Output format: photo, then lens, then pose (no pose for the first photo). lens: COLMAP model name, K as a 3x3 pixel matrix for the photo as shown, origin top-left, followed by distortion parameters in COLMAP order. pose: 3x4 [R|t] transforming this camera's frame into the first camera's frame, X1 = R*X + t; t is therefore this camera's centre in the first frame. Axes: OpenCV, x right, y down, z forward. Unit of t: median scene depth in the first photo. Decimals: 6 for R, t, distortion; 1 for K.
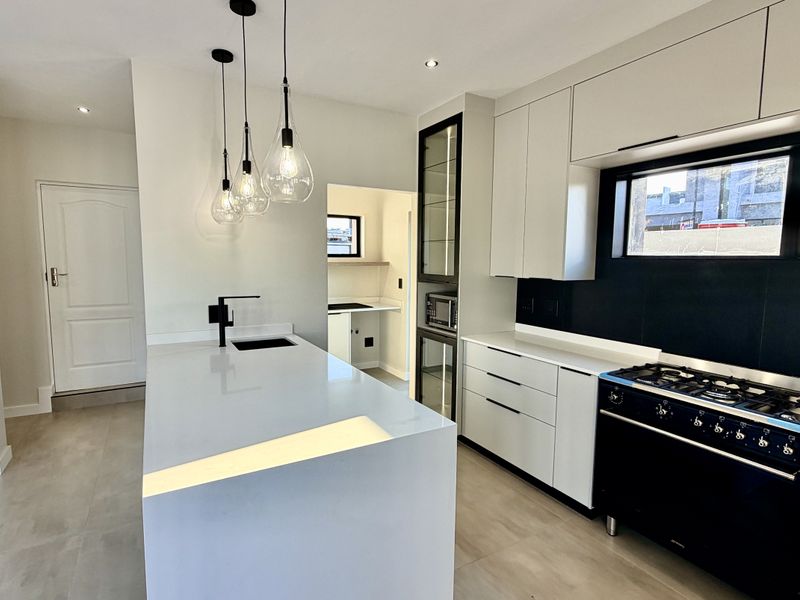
lens RADIAL K [[424.8, 0, 395.7], [0, 424.8, 300.0], [0, 0, 1]] dist [-0.000988, -0.000206]
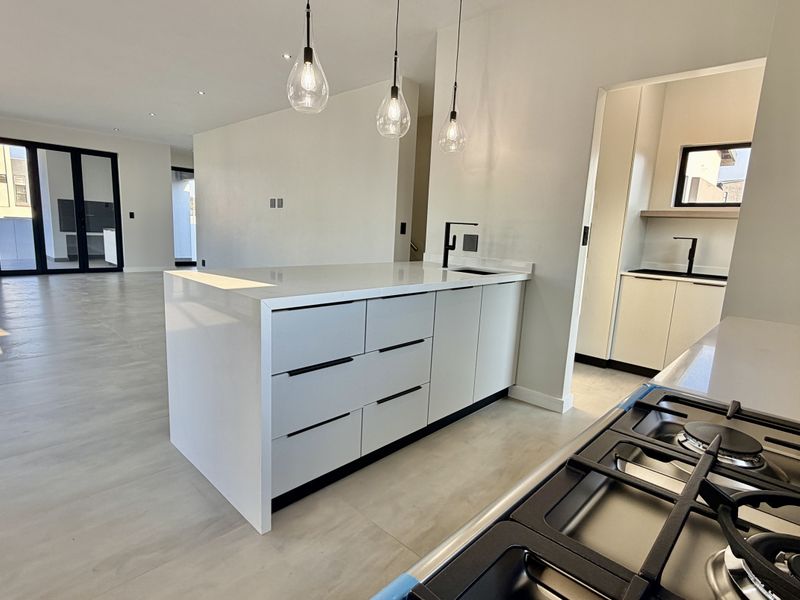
lens RADIAL K [[424.8, 0, 395.7], [0, 424.8, 300.0], [0, 0, 1]] dist [-0.000988, -0.000206]
pose [[0.280180, 0.164600, -0.945730, 0.582204], [-0.138995, 0.981764, 0.129693, 0.061701], [0.949831, 0.095114, 0.297949, 0.505692]]
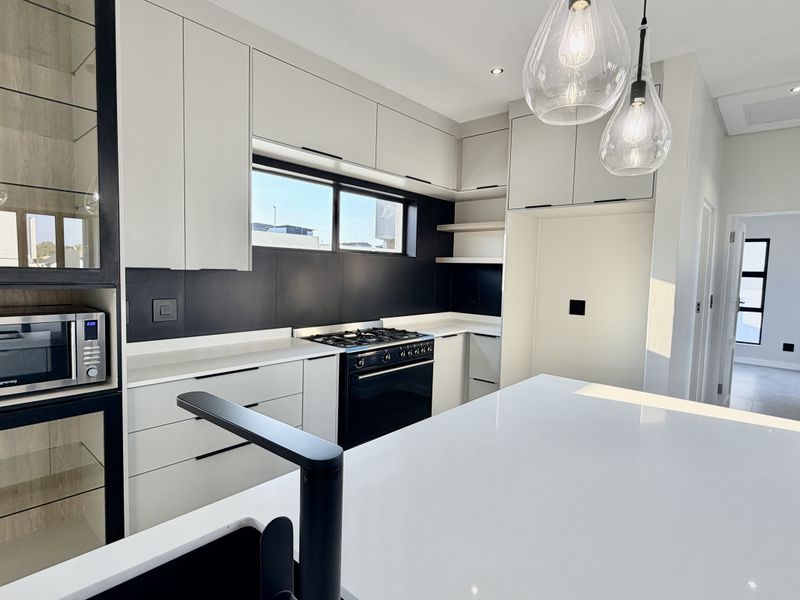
lens RADIAL K [[424.8, 0, 395.7], [0, 424.8, 300.0], [0, 0, 1]] dist [-0.000988, -0.000206]
pose [[-0.317026, -0.087896, 0.944335, -0.490663], [0.060844, 0.991760, 0.112736, -0.062775], [-0.946463, 0.093198, -0.309066, 0.929276]]
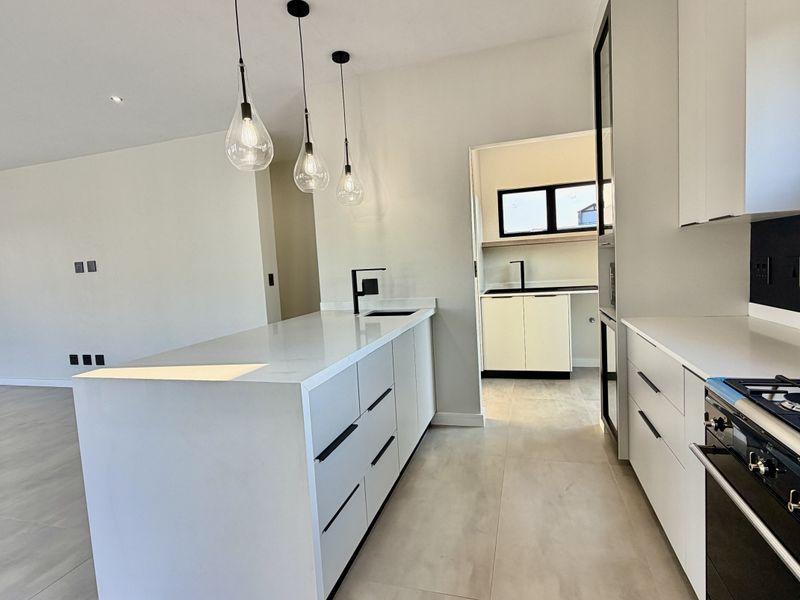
lens RADIAL K [[424.8, 0, 395.7], [0, 424.8, 300.0], [0, 0, 1]] dist [-0.000988, -0.000206]
pose [[0.680673, 0.009797, -0.732522, 0.454980], [-0.006008, 0.999952, 0.007791, 0.058505], [0.732563, -0.000903, 0.680699, 0.280020]]
